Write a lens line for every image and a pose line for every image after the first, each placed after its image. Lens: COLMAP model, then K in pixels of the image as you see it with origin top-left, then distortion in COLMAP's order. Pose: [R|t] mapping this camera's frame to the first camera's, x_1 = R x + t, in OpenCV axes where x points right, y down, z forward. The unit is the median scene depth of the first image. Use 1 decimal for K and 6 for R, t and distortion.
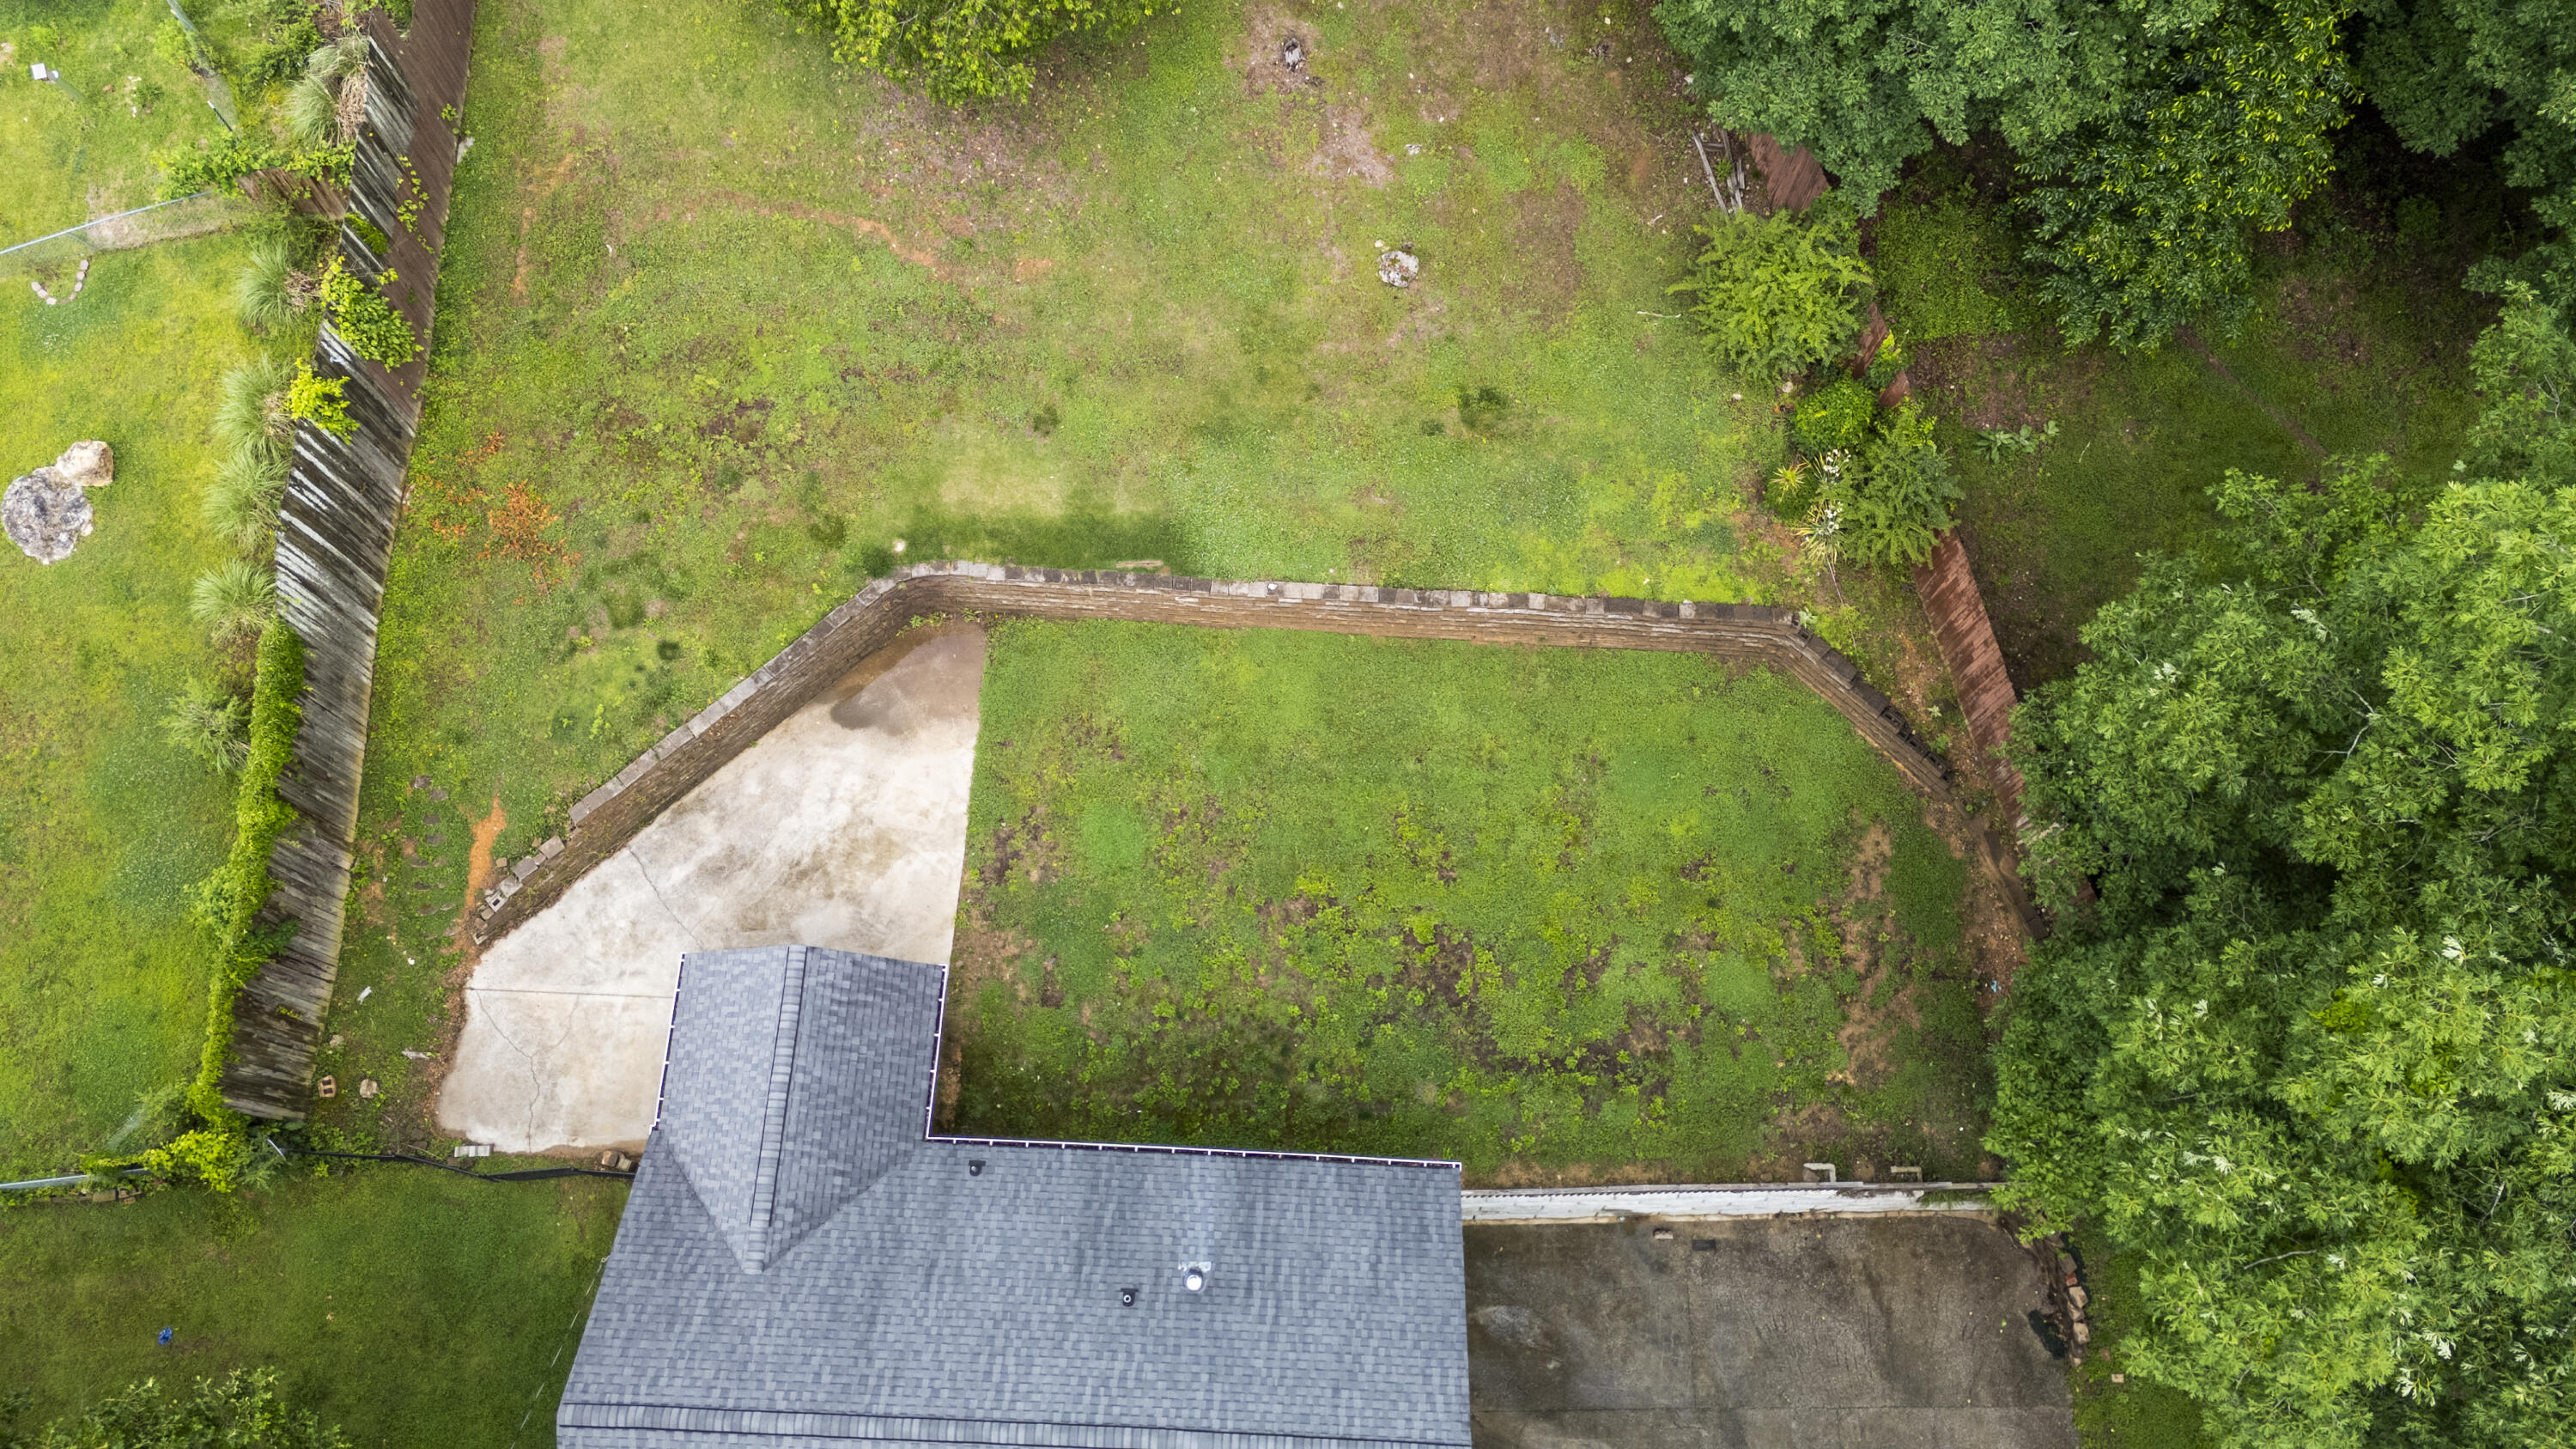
lens RADIAL K [[1939.8, 0, 1302.3], [0, 1939.8, 681.4], [0, 0, 1]] dist [0.124038, -0.198457]
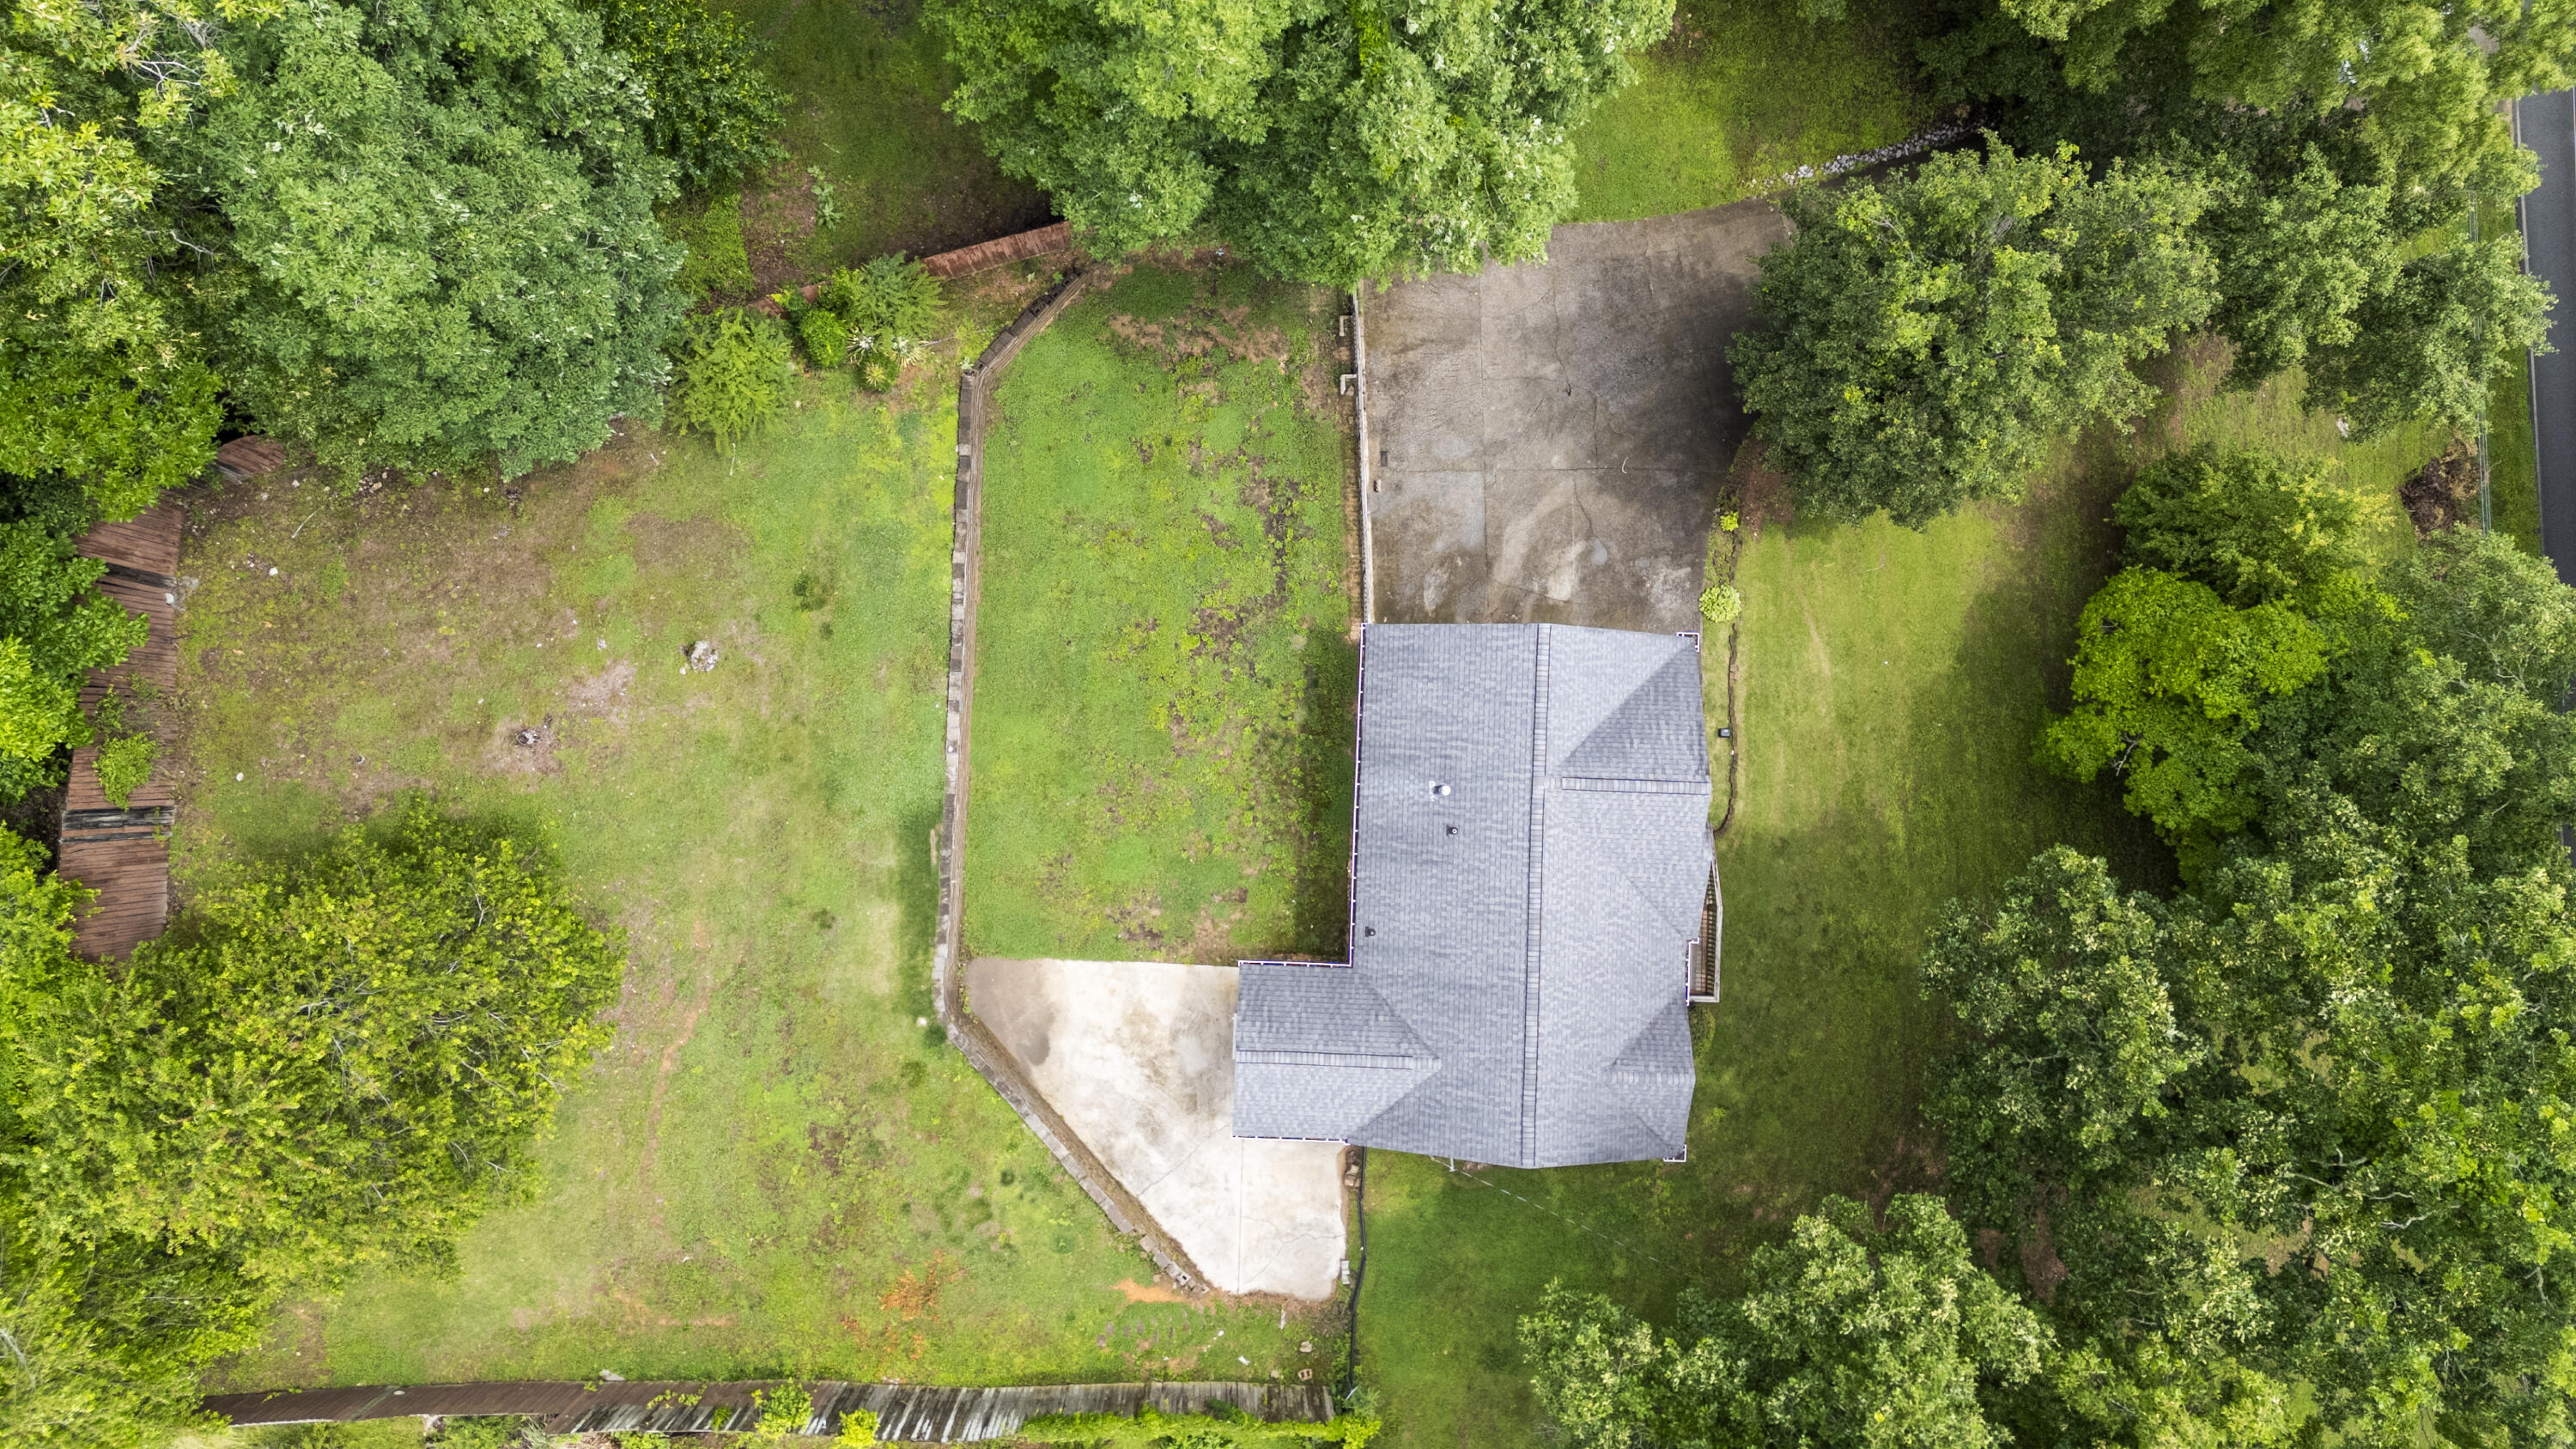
lens RADIAL K [[1884.3, 0, 1284.2], [0, 1884.3, 692.9], [0, 0, 1]] dist [0.100233, -0.107198]
pose [[-0.007502, -0.999784, 0.019360, -0.003232], [0.942885, -0.000625, 0.333118, -0.273766], [-0.333034, 0.020753, 0.942686, -0.346158]]
